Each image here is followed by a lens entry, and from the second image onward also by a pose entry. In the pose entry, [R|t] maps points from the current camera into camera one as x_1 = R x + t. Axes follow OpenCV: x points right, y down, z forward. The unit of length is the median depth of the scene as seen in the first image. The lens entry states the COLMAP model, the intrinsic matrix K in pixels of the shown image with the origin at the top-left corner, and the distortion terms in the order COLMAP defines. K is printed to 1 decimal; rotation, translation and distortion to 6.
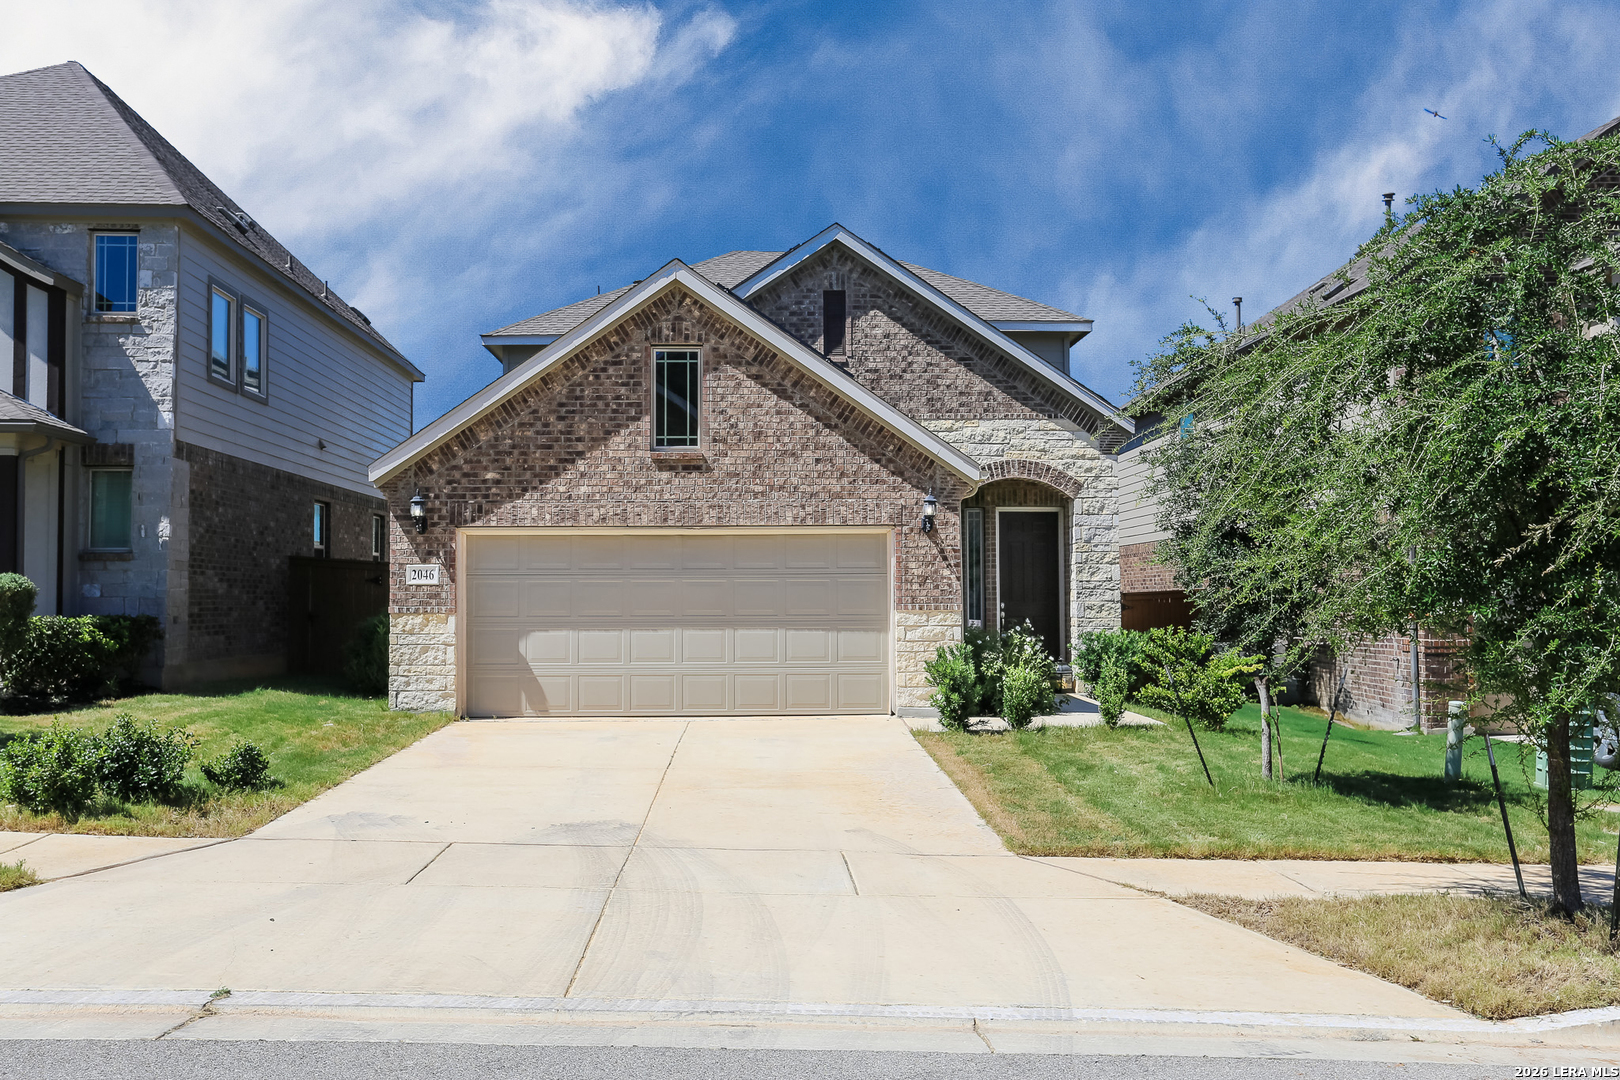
lens RADIAL K [[1399.7, 0, 831.6], [0, 1399.7, 539.0], [0, 0, 1]] dist [-0.085108, -0.000099]
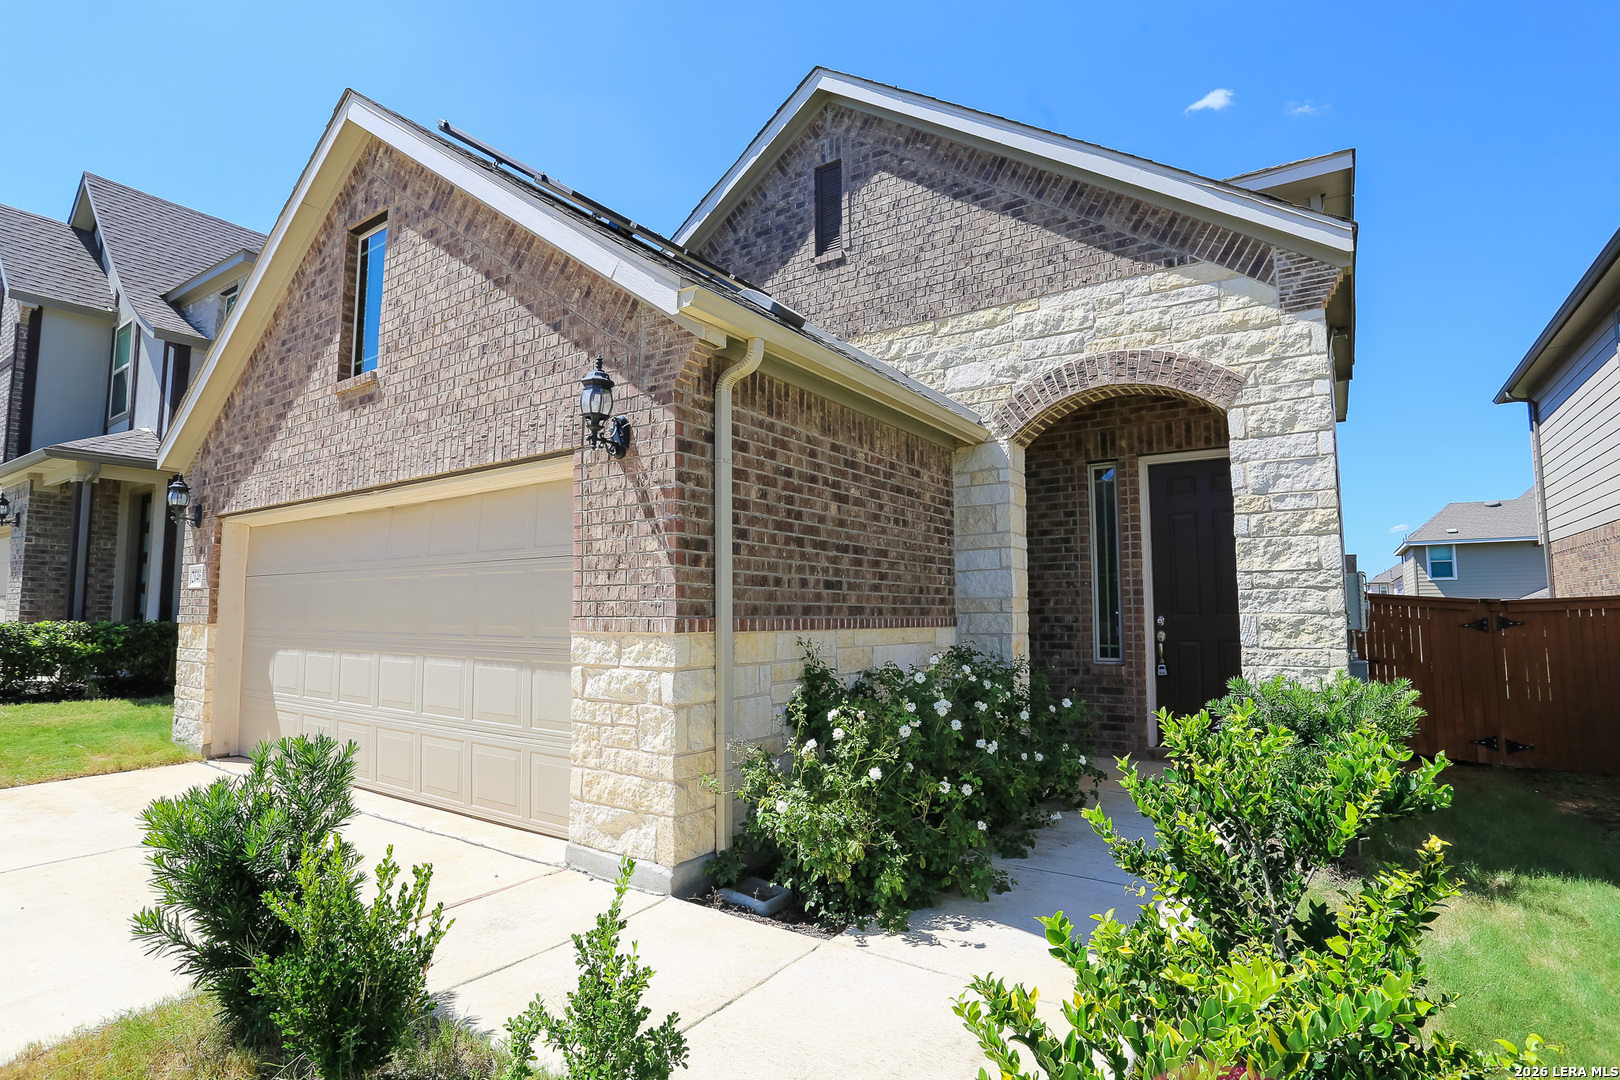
lens RADIAL K [[815.0, 0, 800.0], [0, 815.0, 542.4], [0, 0, 1]] dist [-0.084742, 0.037081]
pose [[0.799029, -0.050044, -0.599206, 0.220517], [0.023357, 0.998362, -0.052234, 0.030628], [0.600838, 0.027741, 0.798889, 0.678846]]
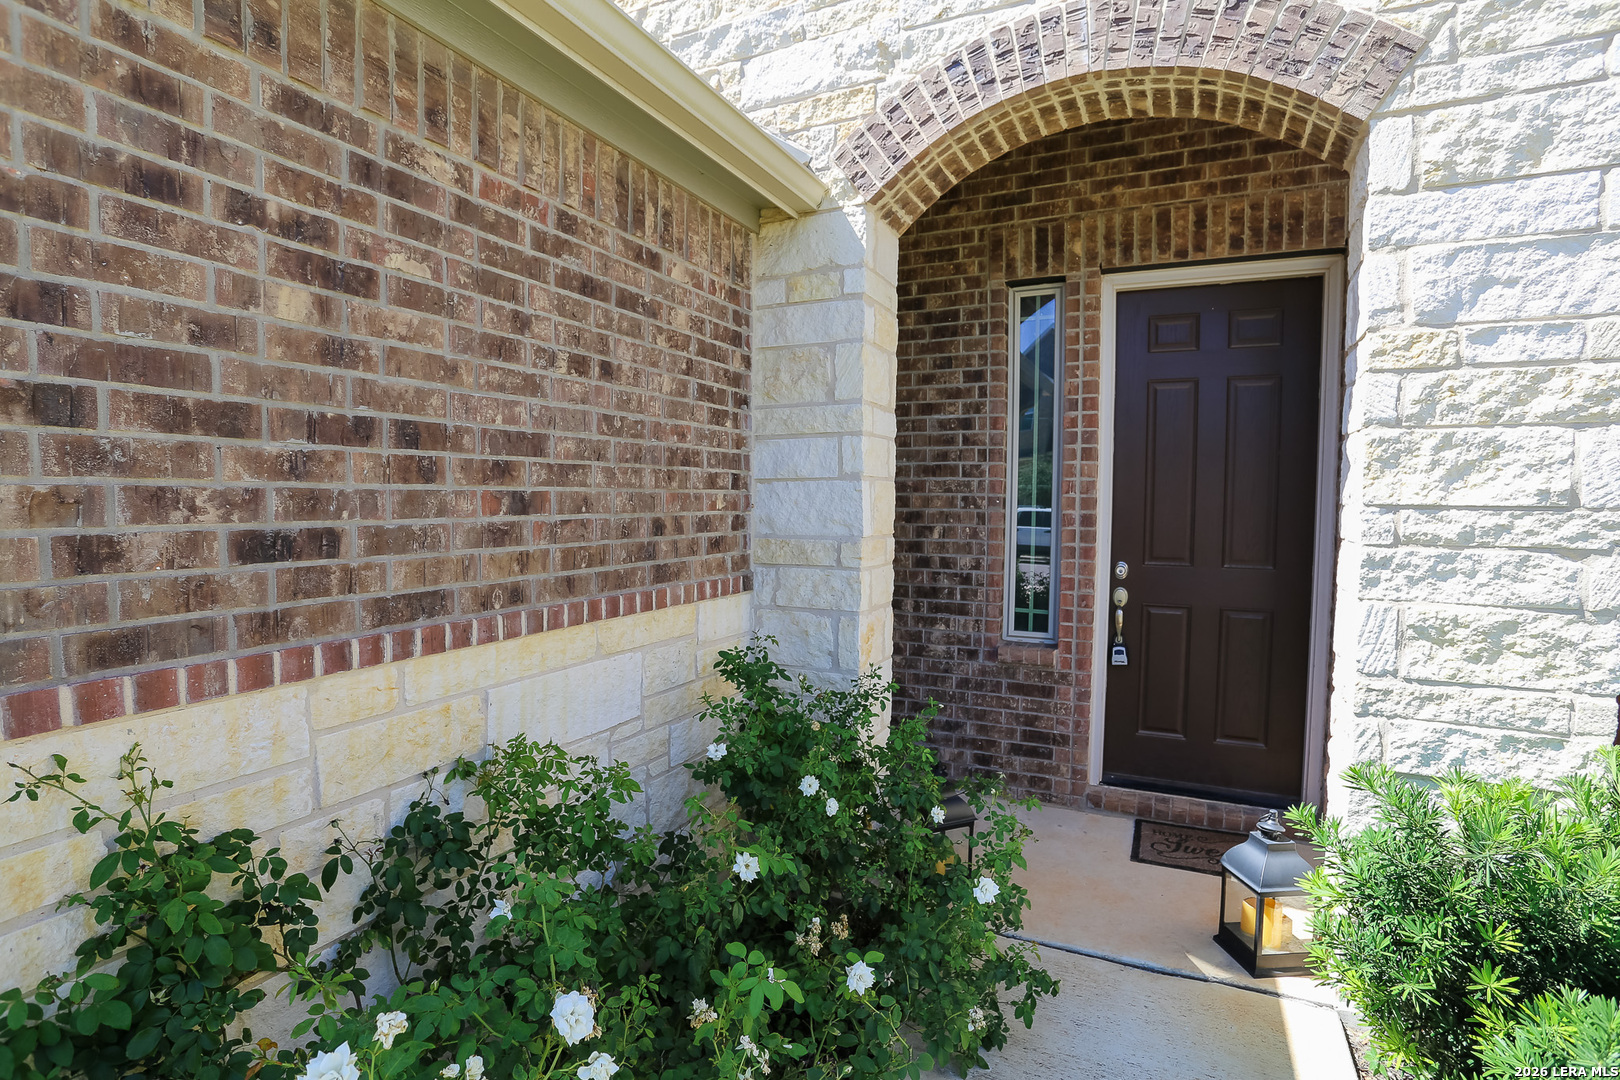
lens RADIAL K [[815.0, 0, 800.0], [0, 815.0, 542.4], [0, 0, 1]] dist [-0.084742, 0.037081]
pose [[0.880065, 0.036998, -0.473410, 0.155934], [0.008515, 0.995570, 0.093636, 0.023444], [0.474777, -0.086437, 0.875851, 0.849002]]
